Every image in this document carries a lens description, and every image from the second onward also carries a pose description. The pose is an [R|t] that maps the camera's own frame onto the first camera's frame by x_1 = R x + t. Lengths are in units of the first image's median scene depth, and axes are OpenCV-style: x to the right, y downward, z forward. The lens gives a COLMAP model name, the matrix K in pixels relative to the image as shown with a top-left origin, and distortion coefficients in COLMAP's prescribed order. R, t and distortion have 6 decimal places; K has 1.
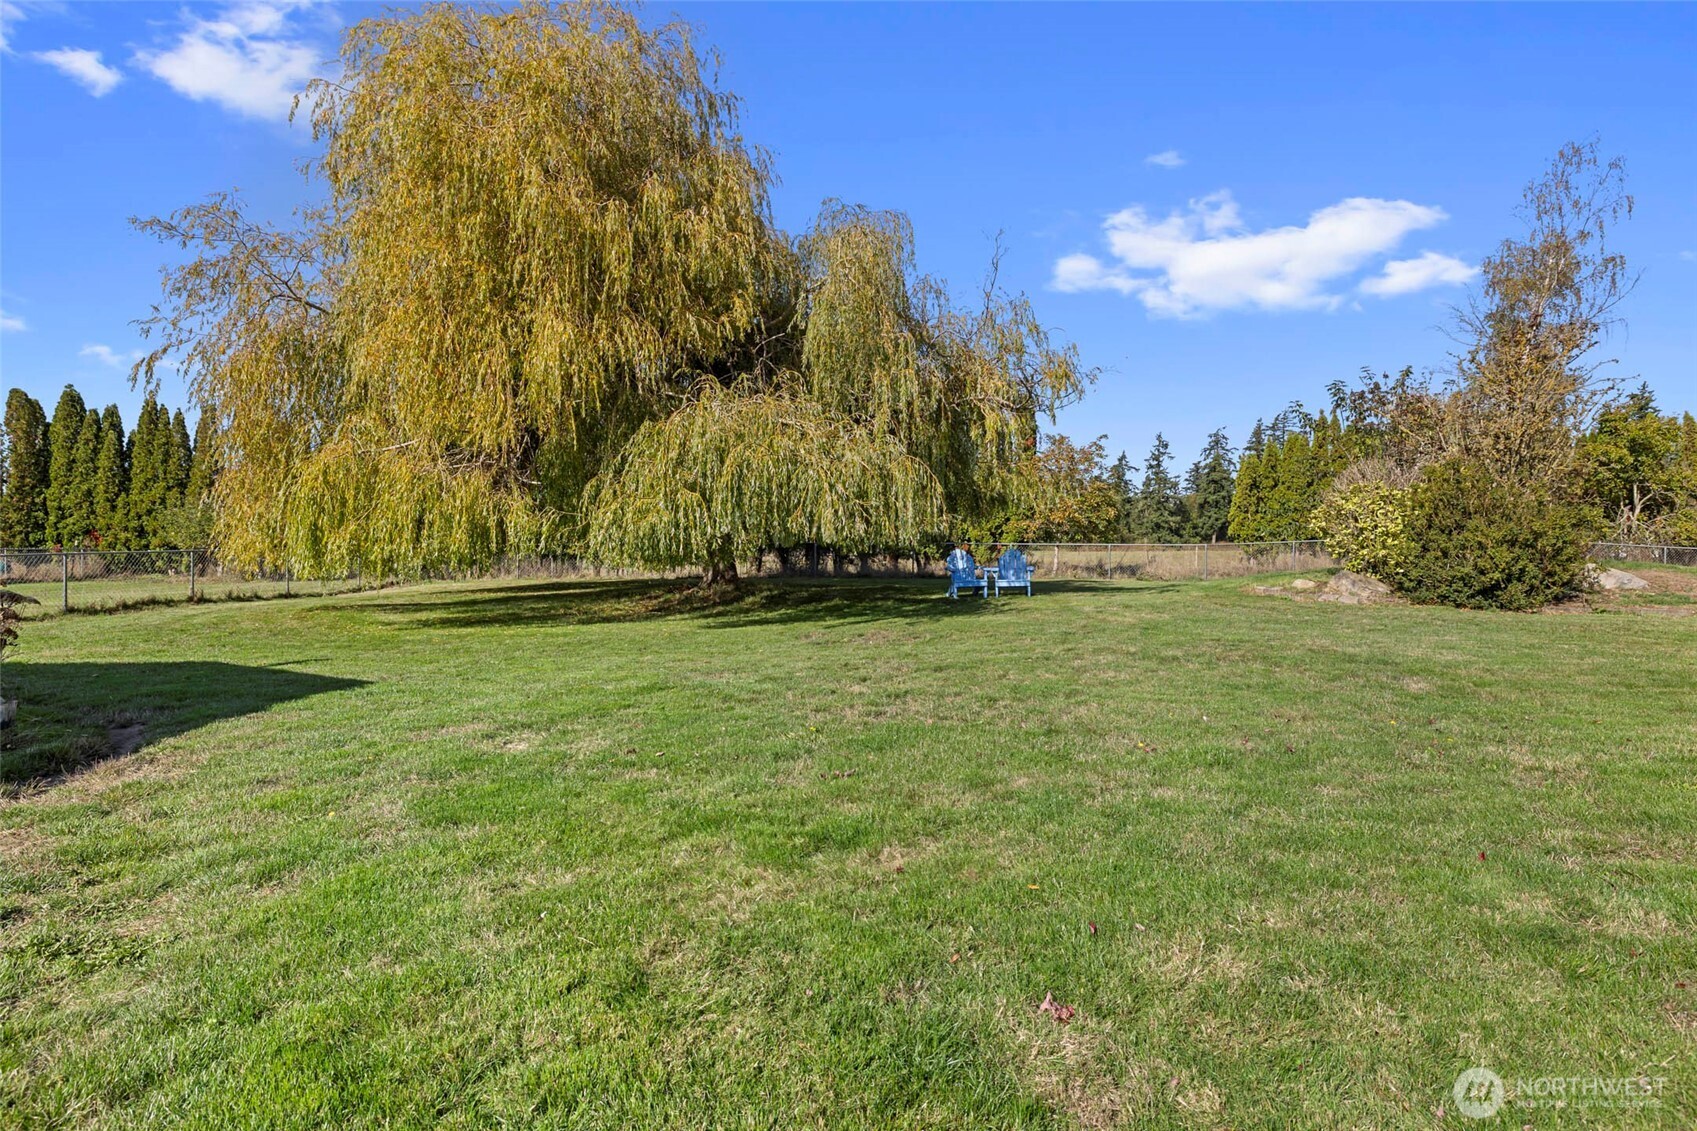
lens RADIAL K [[903.3, 0, 848.5], [0, 903.3, 565.5], [0, 0, 1]] dist [0.000863, 0.000068]
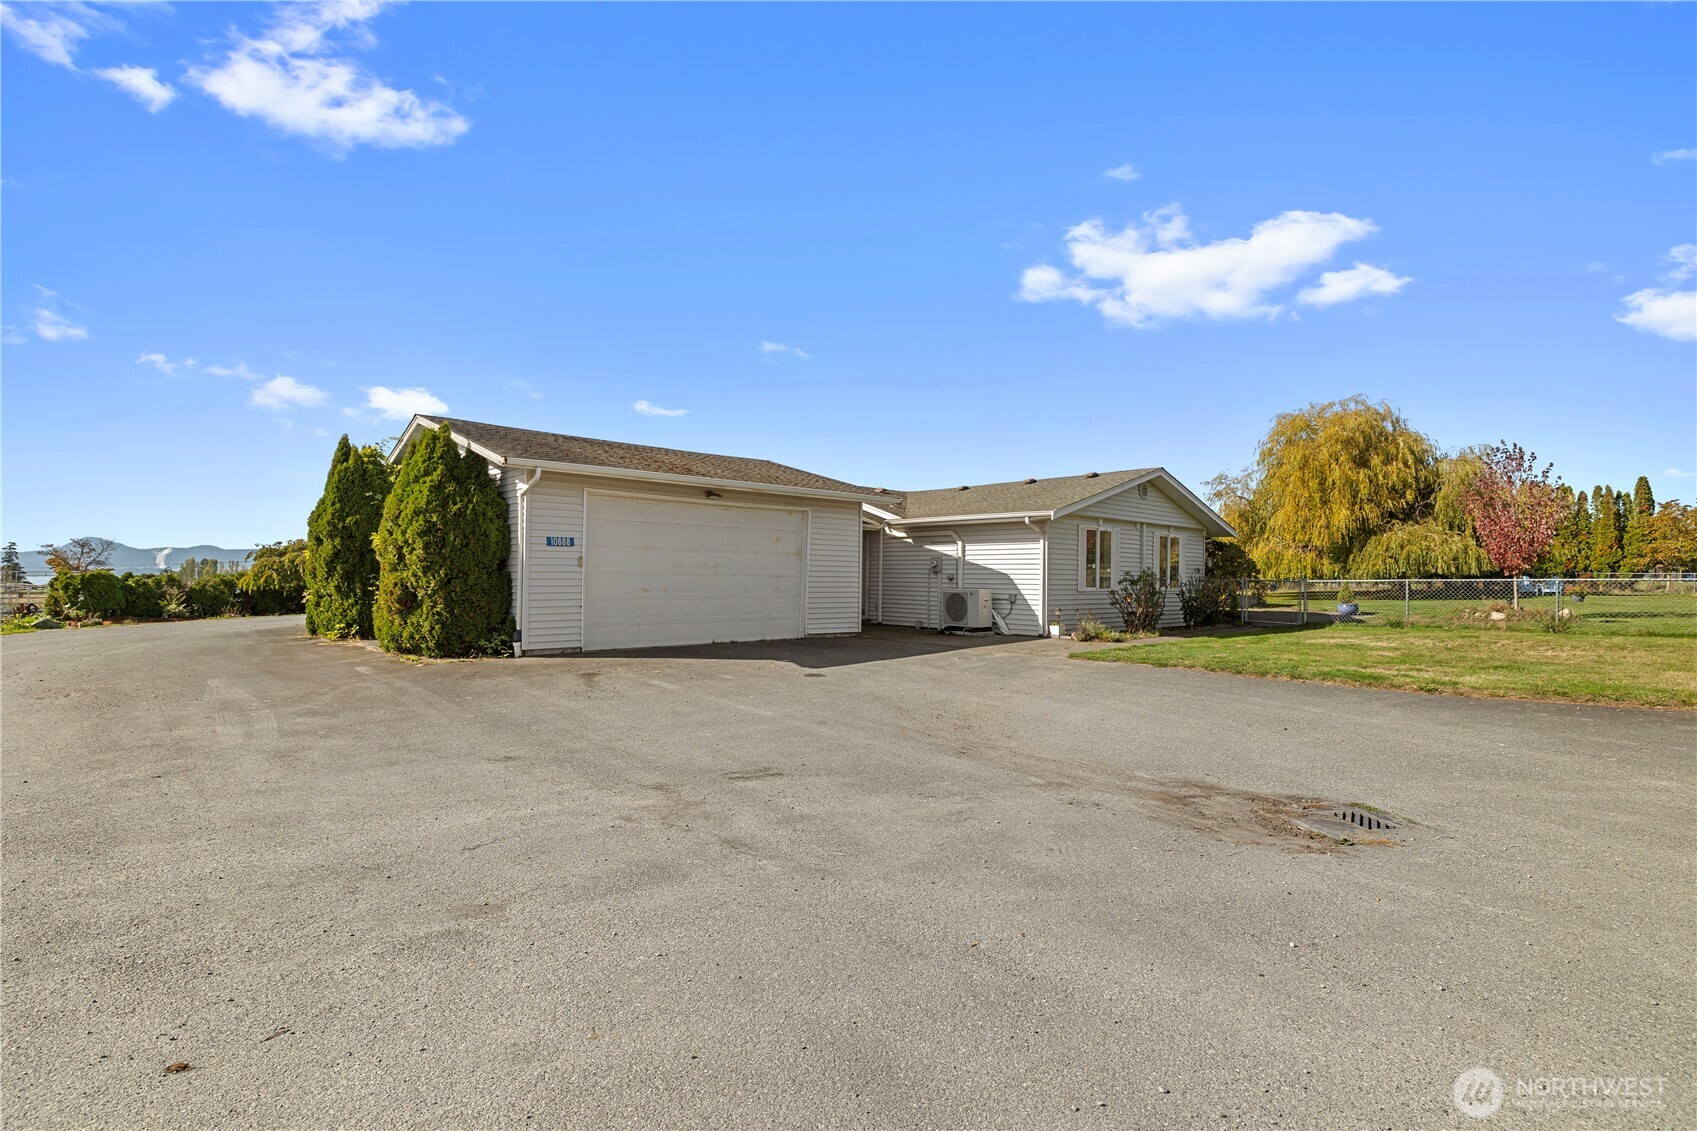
lens RADIAL K [[790.5, 0, 848.5], [0, 790.5, 565.5], [0, 0, 1]] dist [0.002730, 0.001008]
pose [[0.731540, -0.007718, -0.681755, 0.327315], [-0.014058, 0.999553, -0.026400, 0.045452], [0.681654, 0.028897, 0.731104, -2.315880]]
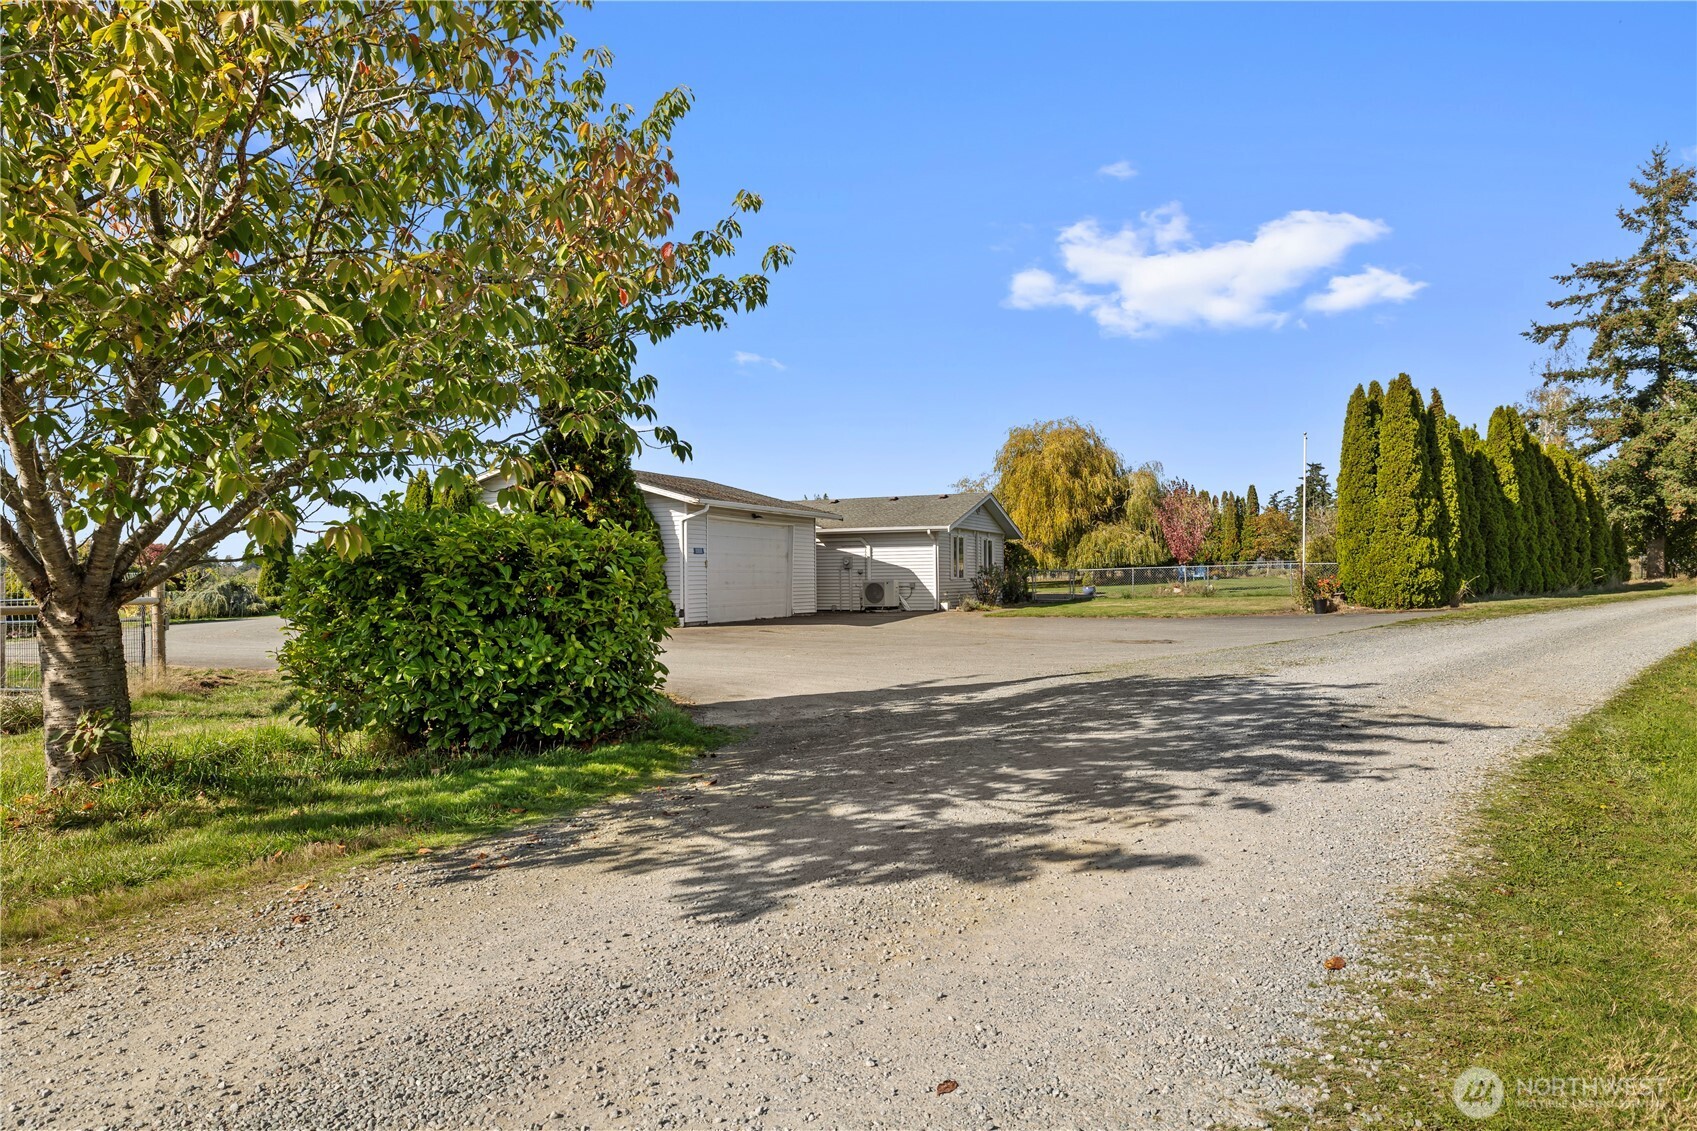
lens RADIAL K [[1076.2, 0, 848.5], [0, 1076.2, 565.5], [0, 0, 1]] dist [-0.002670, -0.000298]
pose [[0.945785, -0.021651, -0.324070, 0.313850], [0.014128, 0.999574, -0.025549, 0.079729], [0.324485, 0.019585, 0.945688, -3.722796]]
